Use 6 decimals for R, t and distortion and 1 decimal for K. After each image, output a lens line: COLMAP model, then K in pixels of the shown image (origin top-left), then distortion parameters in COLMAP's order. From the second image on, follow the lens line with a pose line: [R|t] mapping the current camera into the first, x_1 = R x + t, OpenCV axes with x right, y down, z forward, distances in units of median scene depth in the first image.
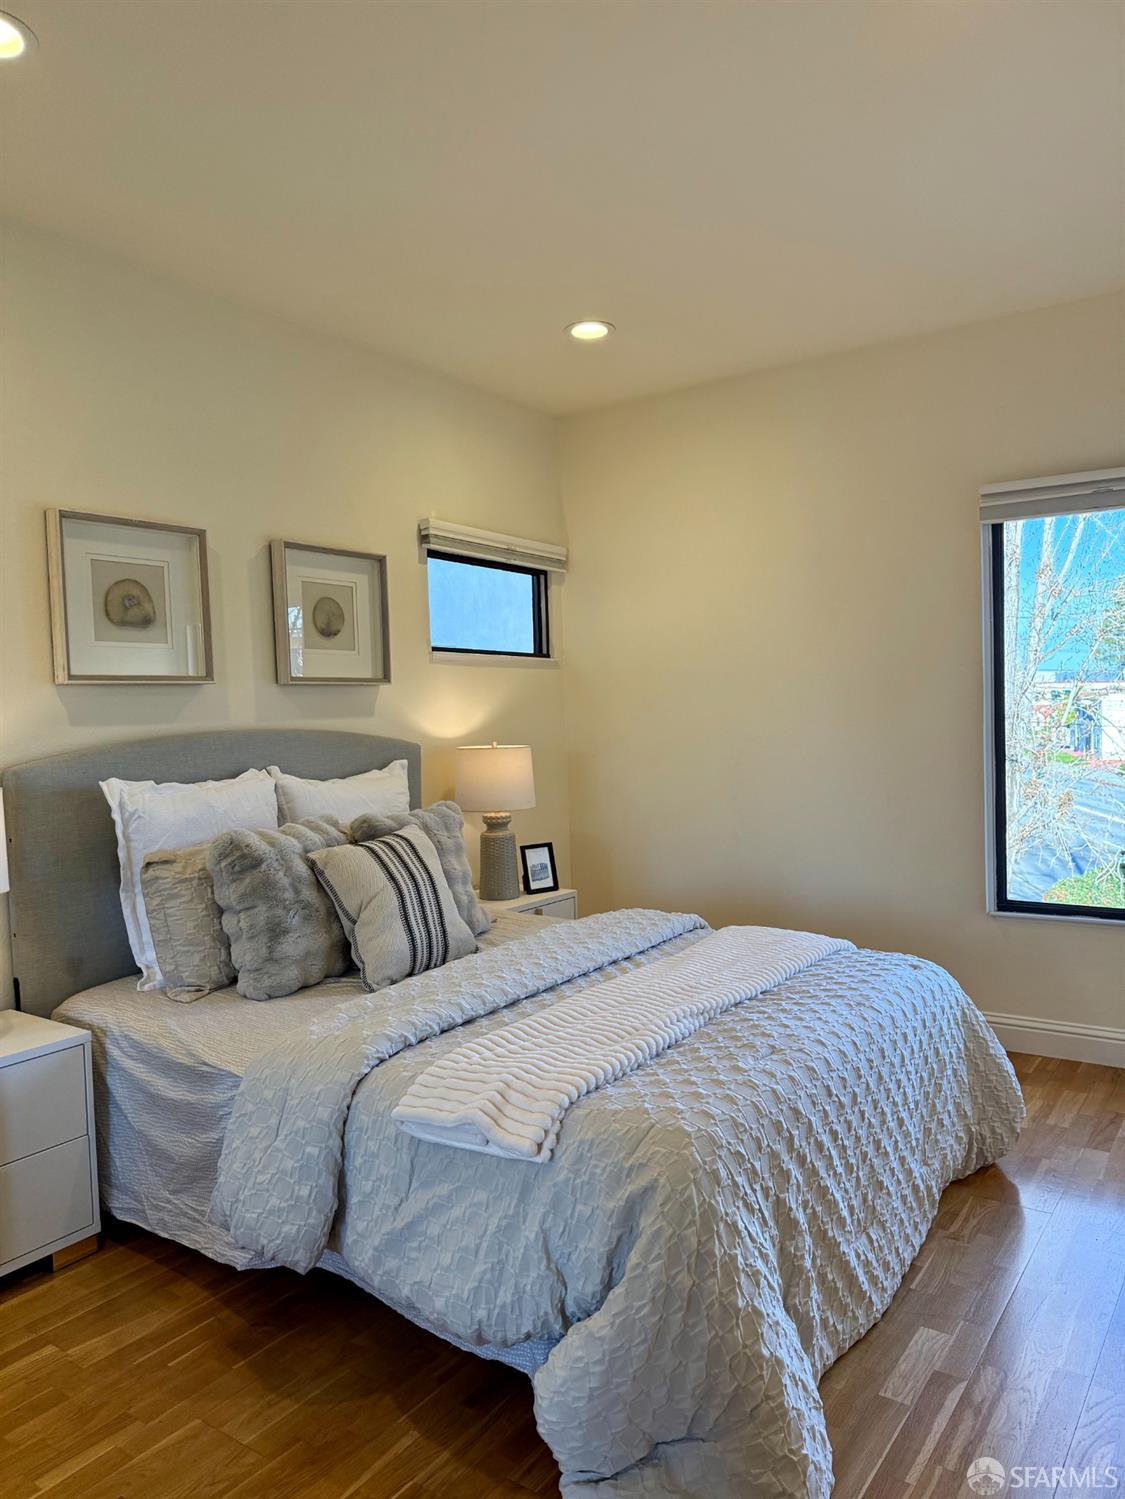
lens RADIAL K [[1036.6, 0, 562.5], [0, 1036.6, 749.5], [0, 0, 1]] dist [-0.000018, 0.000698]
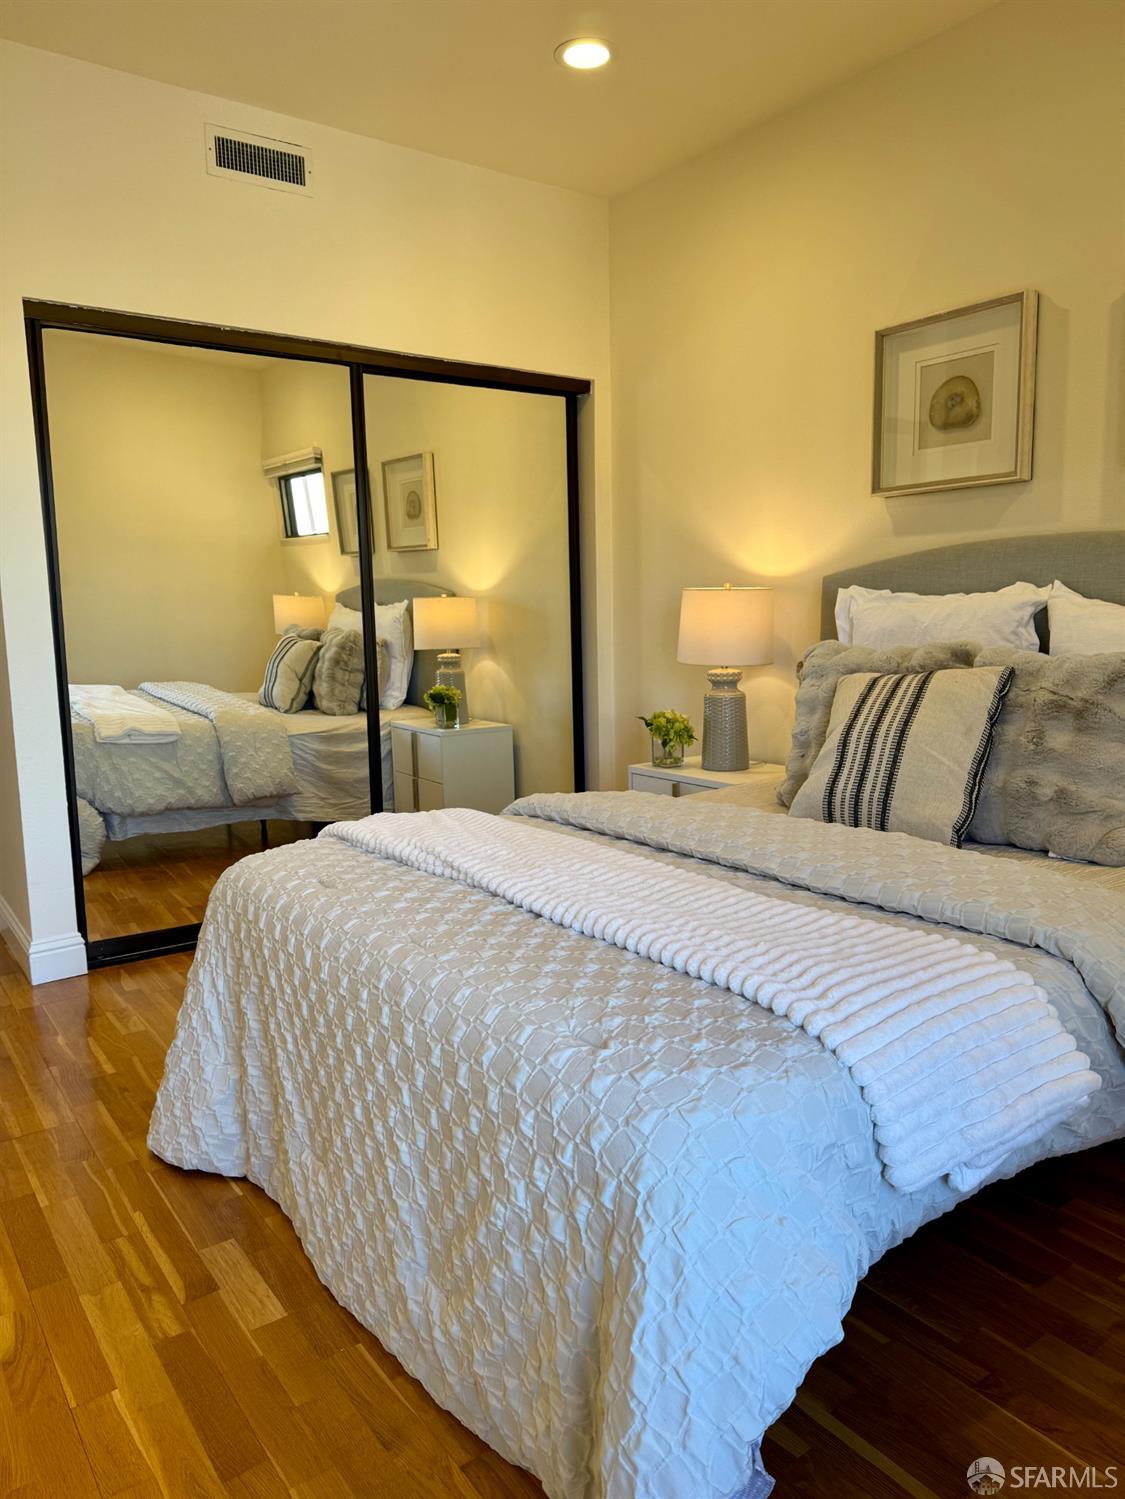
lens RADIAL K [[1043.1, 0, 562.5], [0, 1043.1, 749.5], [0, 0, 1]] dist [0.150773, -0.257290]
pose [[-0.313156, 0.162201, -0.935748, 0.667179], [-0.011411, 0.984593, 0.174487, 0.005484], [0.949633, 0.065319, -0.306481, 0.990554]]
